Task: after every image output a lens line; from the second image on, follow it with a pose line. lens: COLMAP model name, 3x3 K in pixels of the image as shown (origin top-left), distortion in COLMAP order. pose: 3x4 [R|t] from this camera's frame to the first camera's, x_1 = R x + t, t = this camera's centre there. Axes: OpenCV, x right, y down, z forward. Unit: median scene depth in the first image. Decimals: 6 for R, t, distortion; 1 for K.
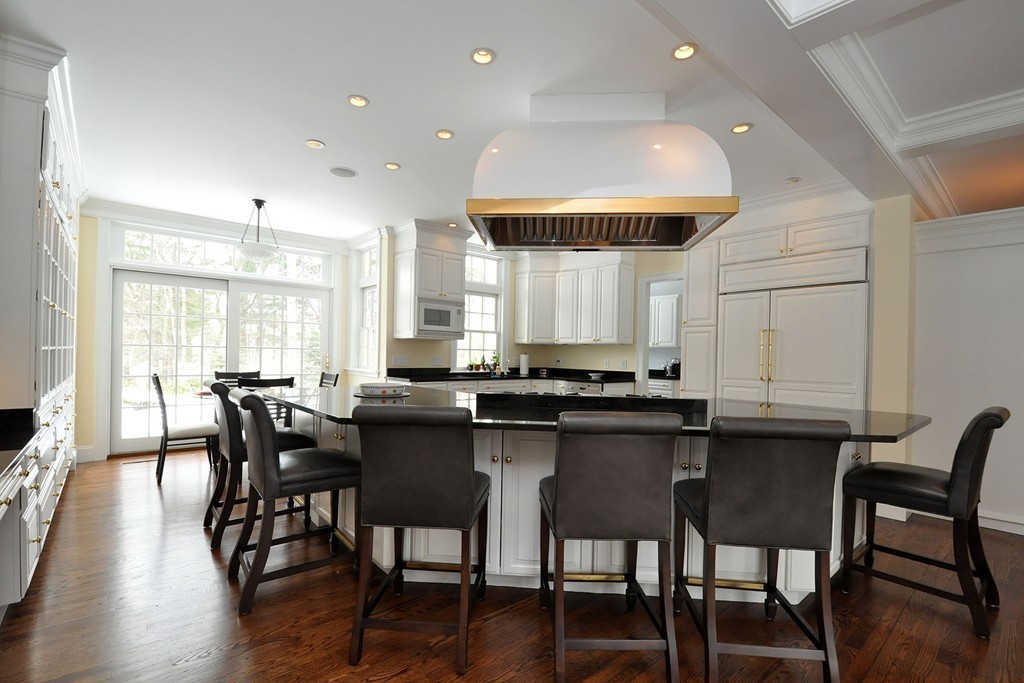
lens RADIAL K [[444.3, 0, 509.1], [0, 444.3, 356.1], [0, 0, 1]] dist [0.003334, -0.014706]
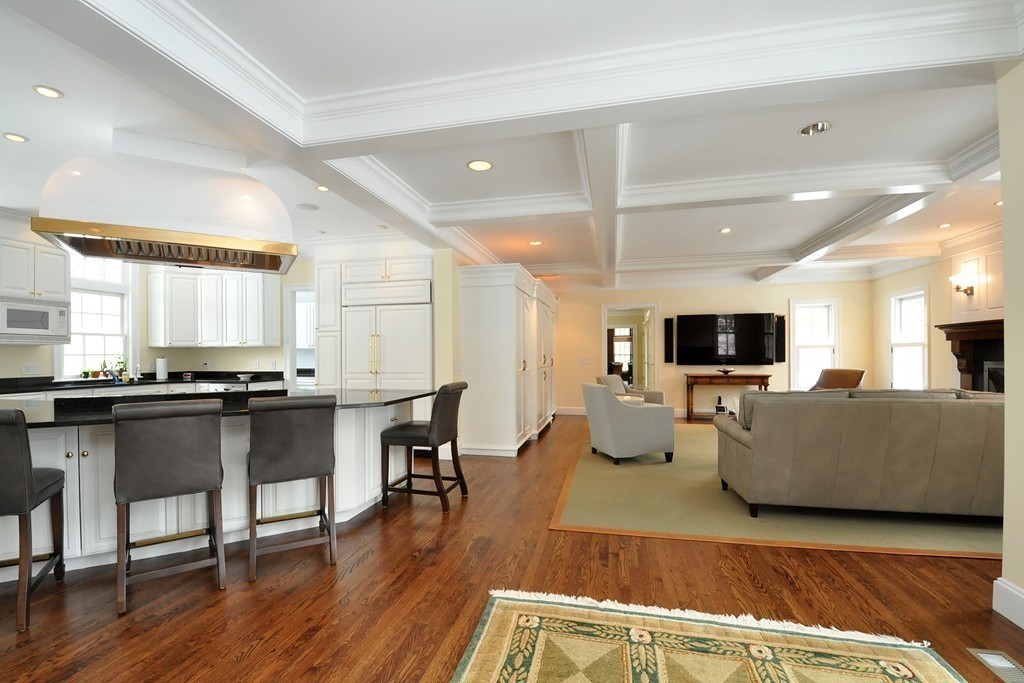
lens RADIAL K [[444.3, 0, 509.1], [0, 444.3, 356.1], [0, 0, 1]] dist [0.003334, -0.014706]
pose [[0.811998, -0.025524, 0.583101, 0.095952], [0.023793, 0.999660, 0.010624, -0.001030], [-0.583174, 0.005247, 0.812330, -0.228219]]
